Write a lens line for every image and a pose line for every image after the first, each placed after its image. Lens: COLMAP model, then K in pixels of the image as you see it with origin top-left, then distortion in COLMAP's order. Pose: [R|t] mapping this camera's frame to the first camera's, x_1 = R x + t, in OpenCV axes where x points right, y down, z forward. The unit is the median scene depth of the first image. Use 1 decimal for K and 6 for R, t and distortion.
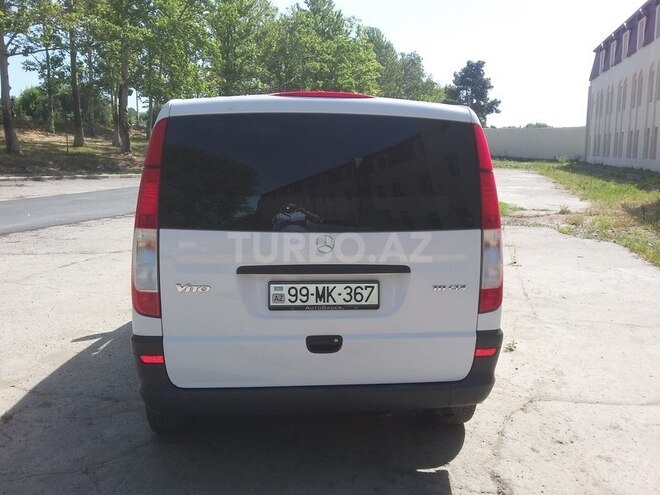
lens RADIAL K [[613.8, 0, 330.0], [0, 613.8, 247.5], [0, 0, 1]] dist [0.080514, -0.158131]
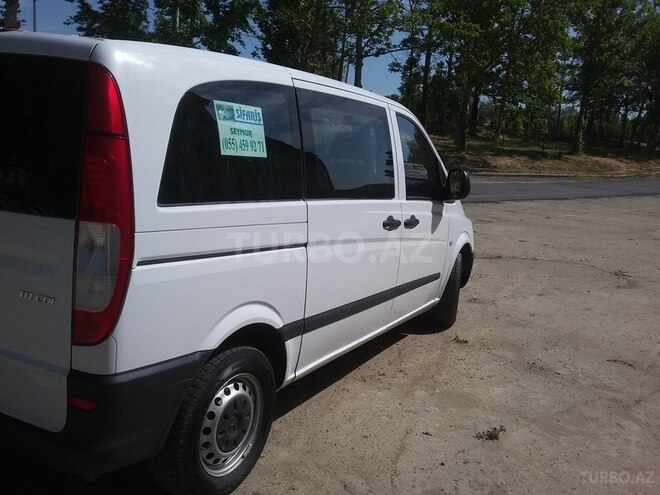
lens RADIAL K [[613.8, 0, 330.0], [0, 613.8, 247.5], [0, 0, 1]] dist [0.080514, -0.158131]
pose [[0.825116, 0.138985, -0.547601, 0.083263], [-0.141310, 0.989230, 0.038151, -0.006412], [0.547006, 0.045902, 0.835869, 0.058193]]
